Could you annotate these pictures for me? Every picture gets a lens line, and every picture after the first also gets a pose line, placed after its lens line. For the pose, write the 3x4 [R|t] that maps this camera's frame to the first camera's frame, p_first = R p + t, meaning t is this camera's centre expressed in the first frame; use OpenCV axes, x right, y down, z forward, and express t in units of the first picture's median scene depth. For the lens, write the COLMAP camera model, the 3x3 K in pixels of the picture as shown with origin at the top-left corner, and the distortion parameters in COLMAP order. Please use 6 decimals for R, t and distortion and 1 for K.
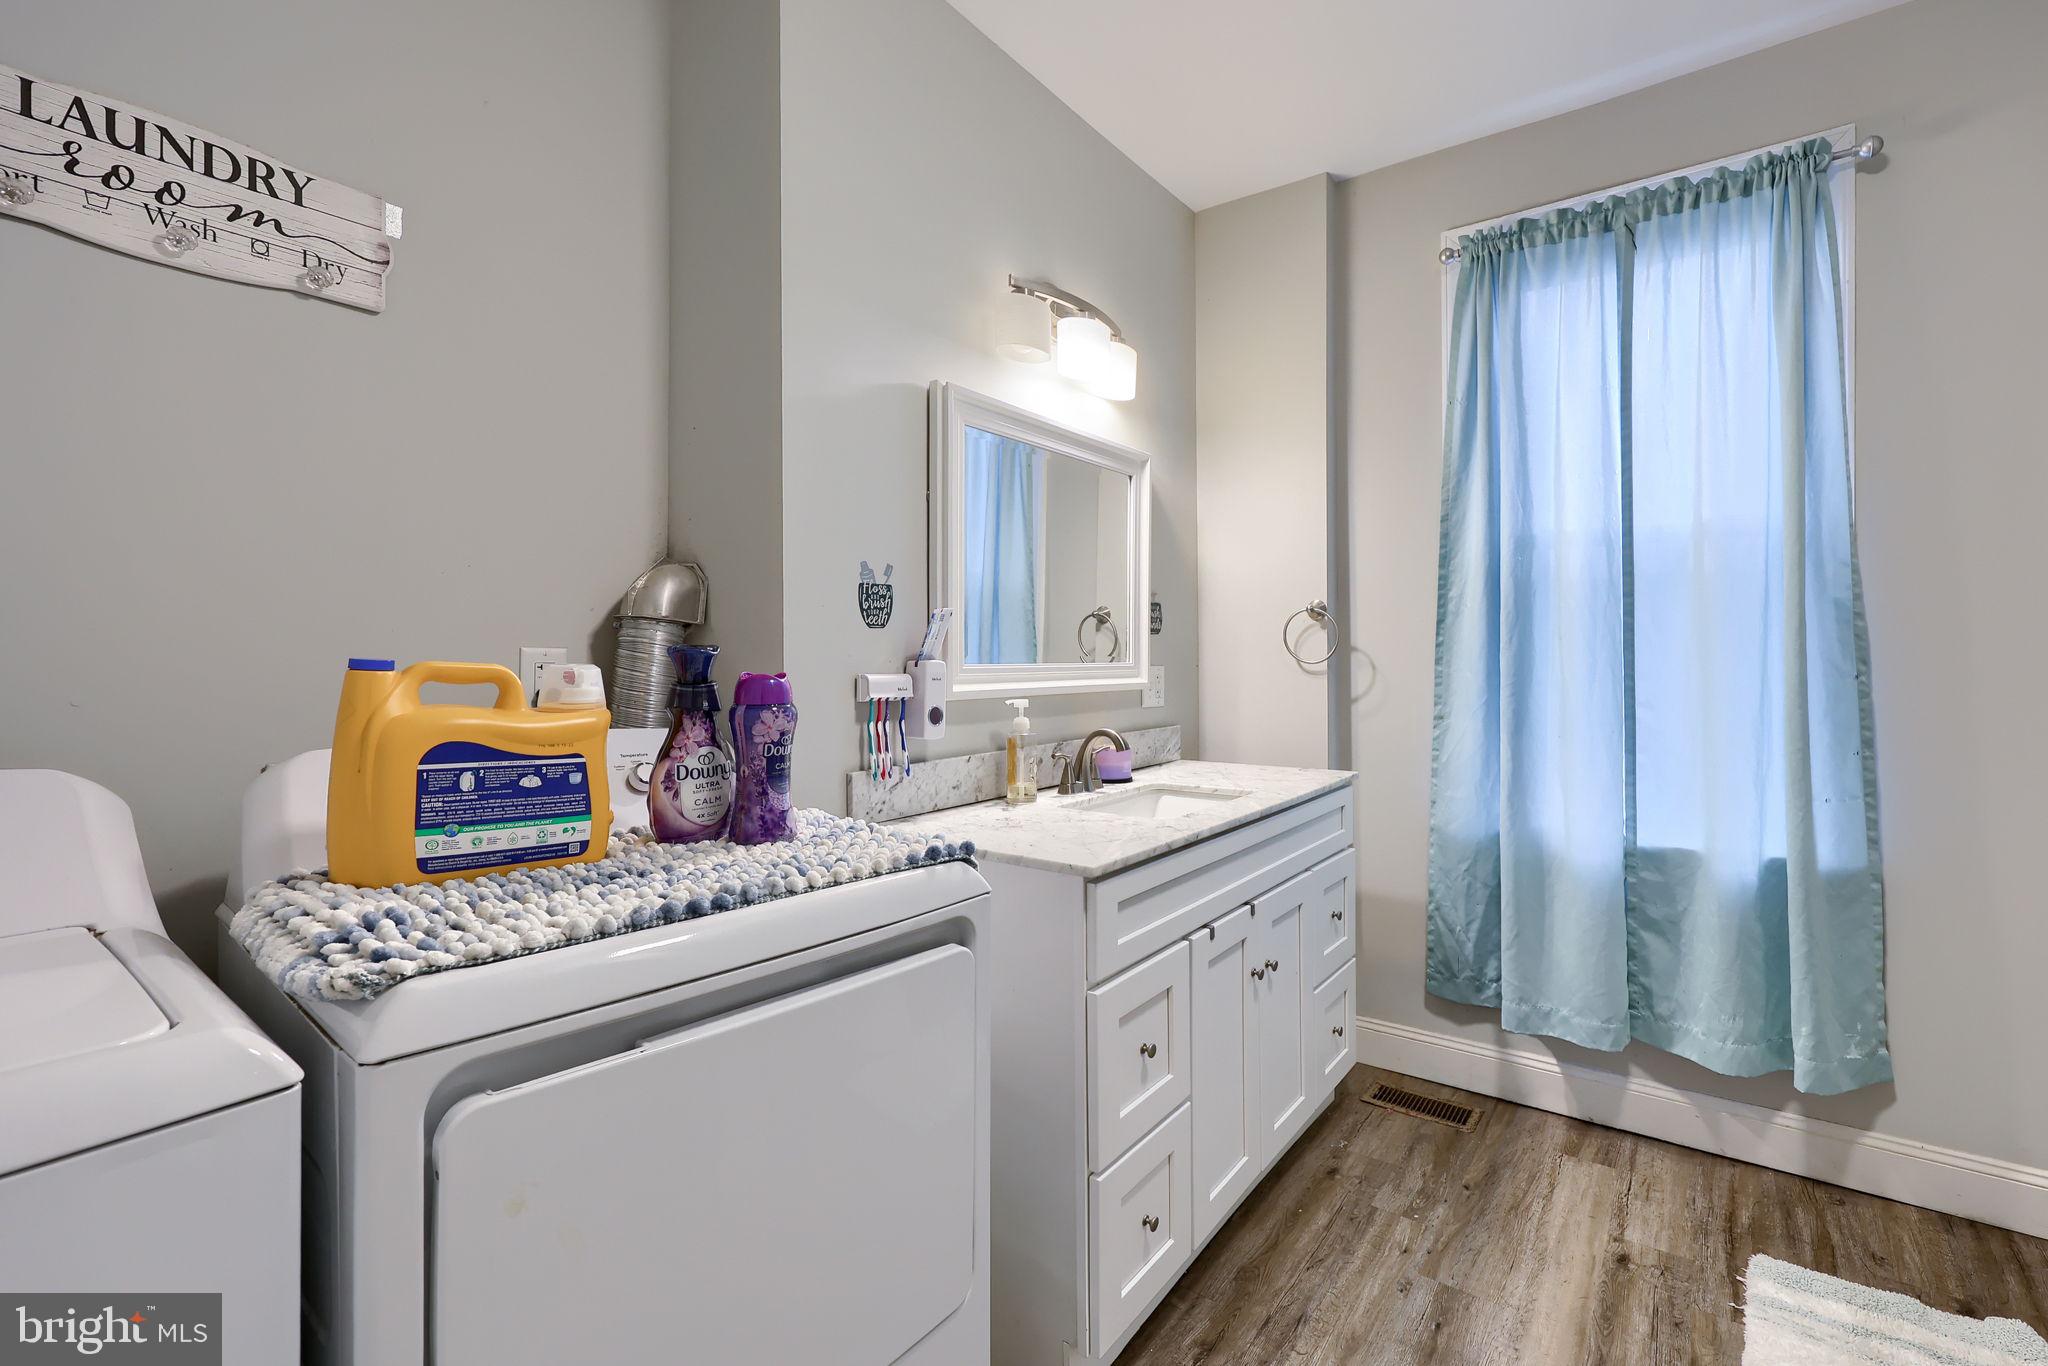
lens RADIAL K [[891.5, 0, 1027.4], [0, 891.5, 672.1], [0, 0, 1]] dist [-0.003422, -0.000375]
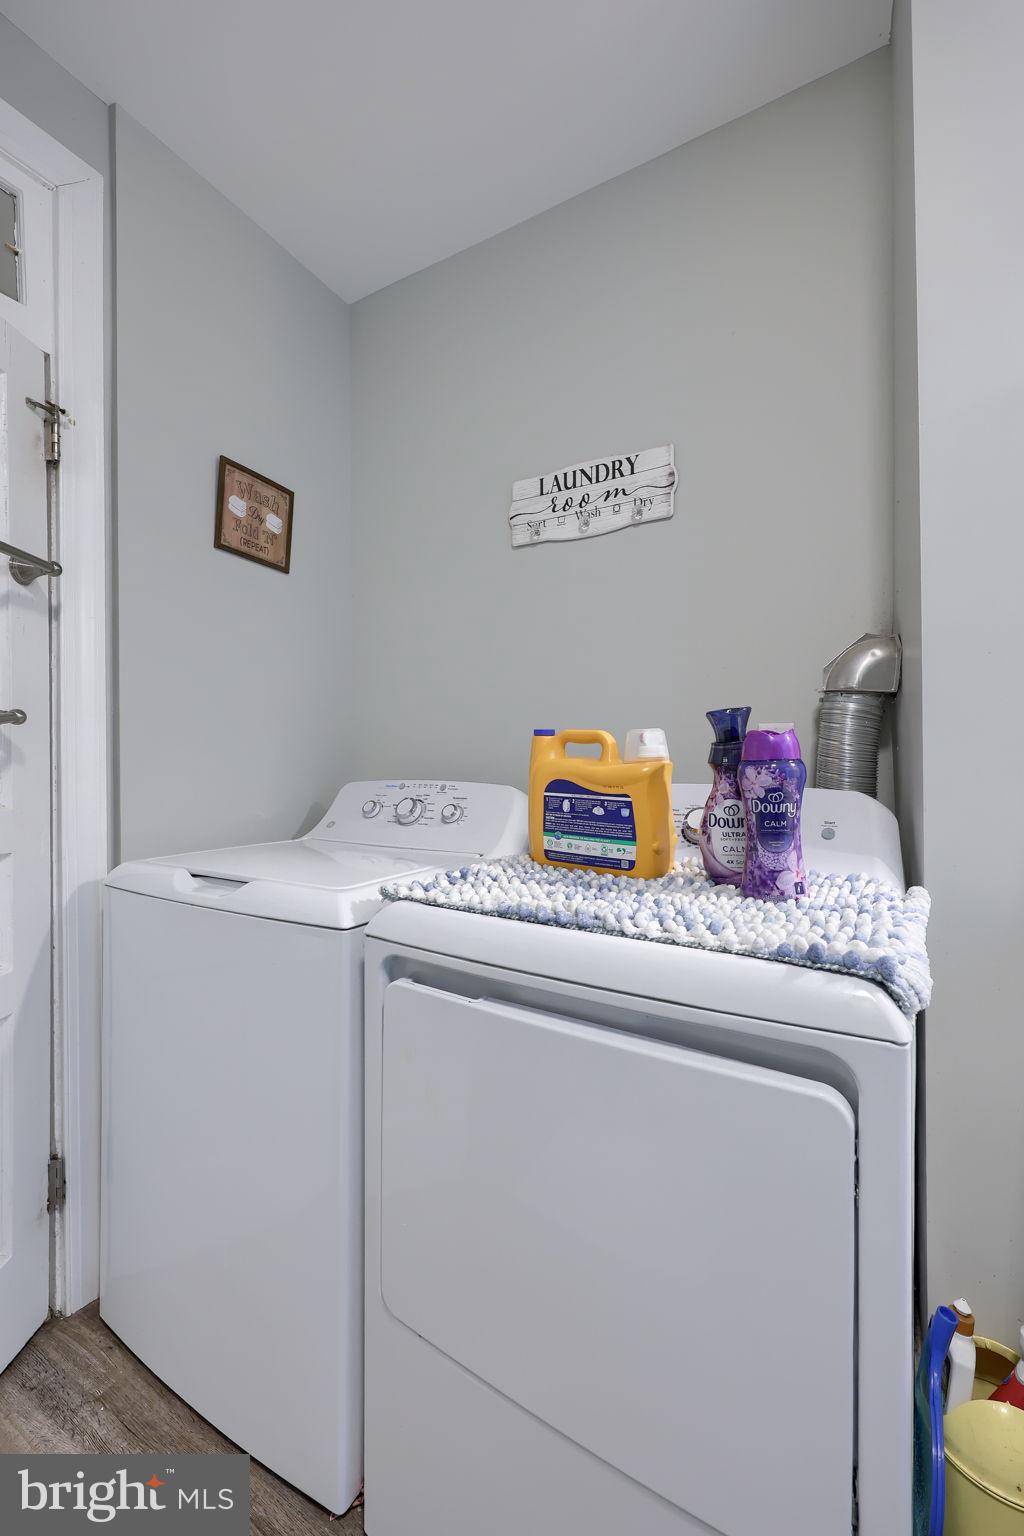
lens RADIAL K [[612.2, 0, 515.7], [0, 612.2, 761.6], [0, 0, 1]] dist [0.001128, 0.000012]
pose [[0.161968, -0.000811, -0.986796, 0.316522], [-0.007138, 0.999973, -0.001993, 0.038236], [0.986770, 0.007367, 0.161958, 0.577893]]
